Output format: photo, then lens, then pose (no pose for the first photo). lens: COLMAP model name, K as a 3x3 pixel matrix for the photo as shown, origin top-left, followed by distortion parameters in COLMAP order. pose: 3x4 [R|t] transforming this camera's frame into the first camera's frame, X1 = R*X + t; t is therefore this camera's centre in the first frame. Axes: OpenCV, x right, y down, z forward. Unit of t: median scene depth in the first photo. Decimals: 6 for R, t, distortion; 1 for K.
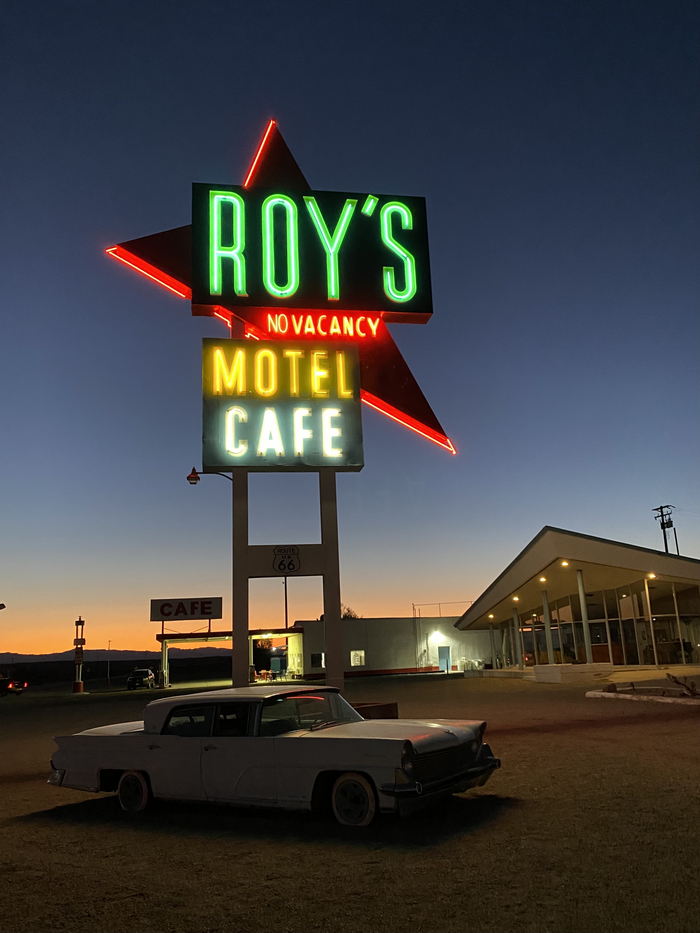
lens RADIAL K [[785.6, 0, 347.4], [0, 785.6, 465.3], [0, 0, 1]] dist [0.081193, -0.126747]
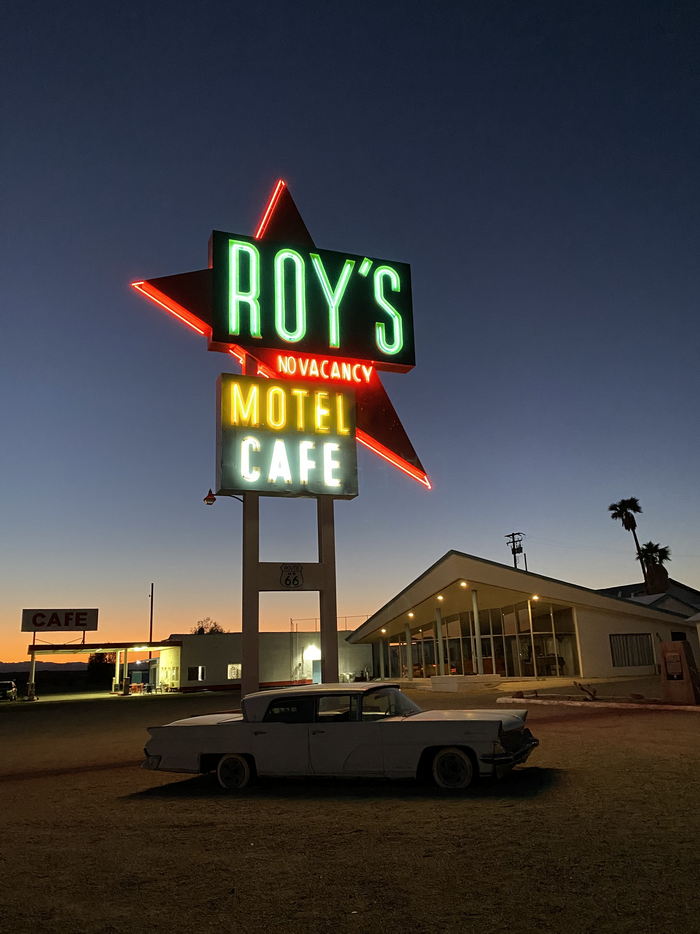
lens RADIAL K [[786.4, 0, 350.4], [0, 786.4, 464.1], [0, 0, 1]] dist [0.081193, -0.126747]
pose [[0.978543, 0.059417, 0.197288, -0.209569], [-0.055393, 0.998130, -0.025858, -0.014281], [-0.198455, 0.014375, 0.980005, -0.114394]]
